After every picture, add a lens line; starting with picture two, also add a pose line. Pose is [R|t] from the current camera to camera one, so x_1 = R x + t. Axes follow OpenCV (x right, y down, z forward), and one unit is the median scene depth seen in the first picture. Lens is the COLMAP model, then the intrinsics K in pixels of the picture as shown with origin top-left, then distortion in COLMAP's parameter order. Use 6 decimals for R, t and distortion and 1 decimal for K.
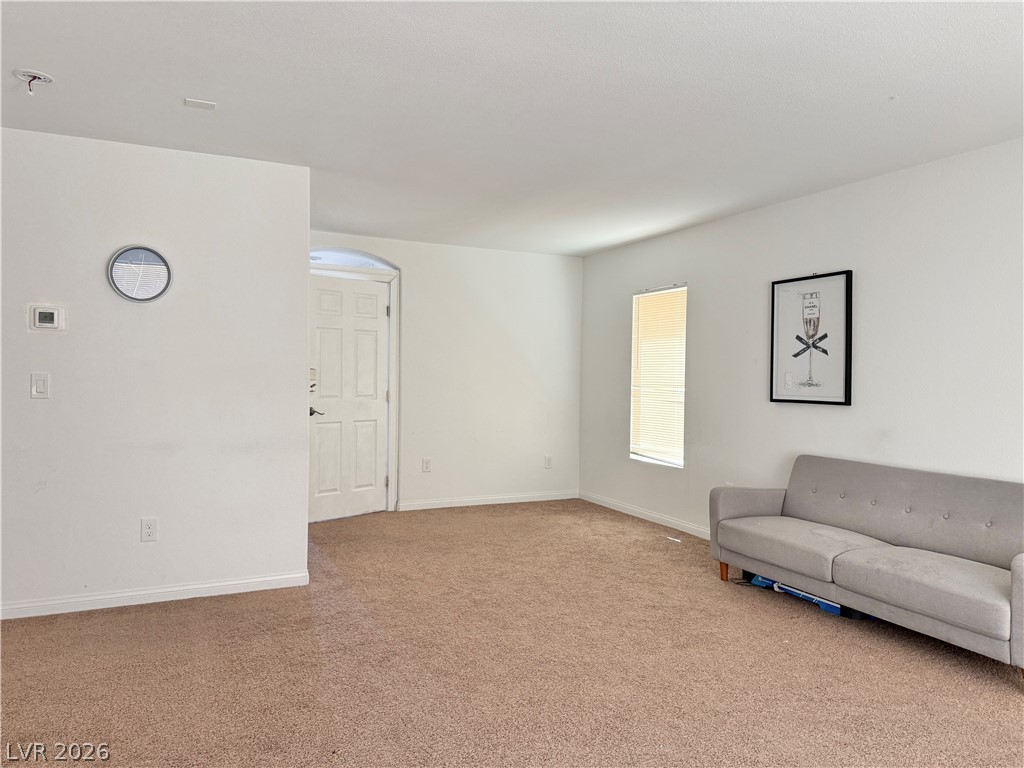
lens RADIAL K [[734.5, 0, 512.0], [0, 734.5, 384.0], [0, 0, 1]] dist [0.111456, -0.110545]
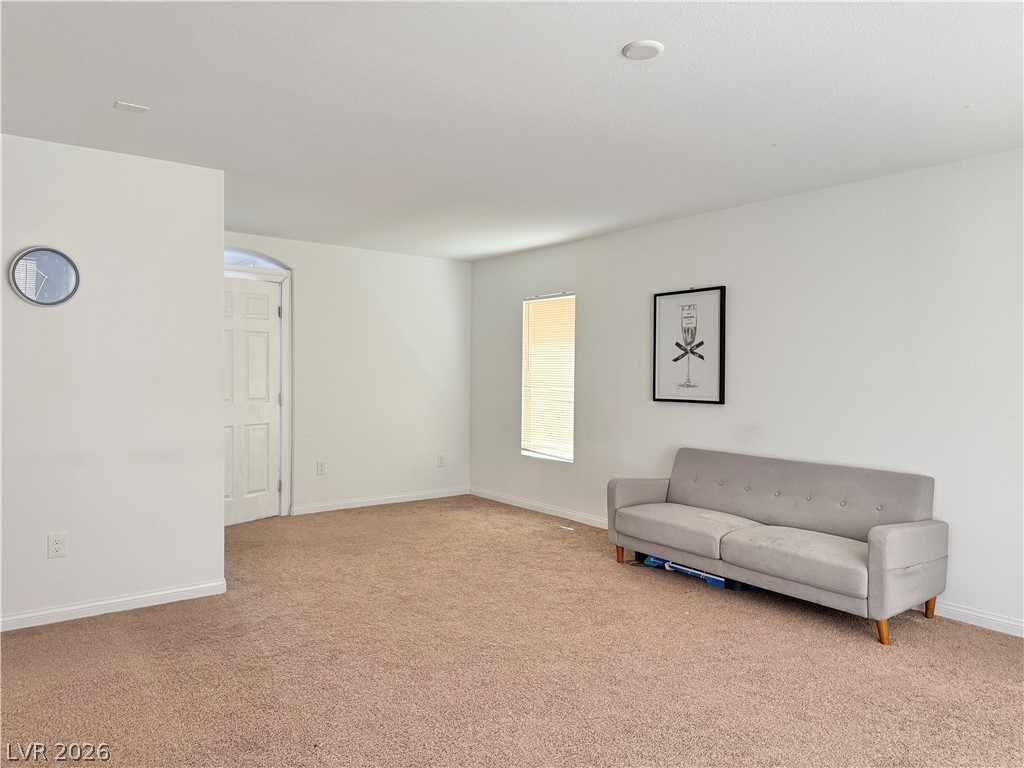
lens RADIAL K [[734.5, 0, 512.0], [0, 734.5, 384.0], [0, 0, 1]] dist [0.111456, -0.110545]
pose [[0.978805, -0.006720, 0.204687, -0.096837], [0.005164, 0.999954, 0.008134, -0.013290], [-0.204732, -0.006905, 0.978794, -0.045781]]
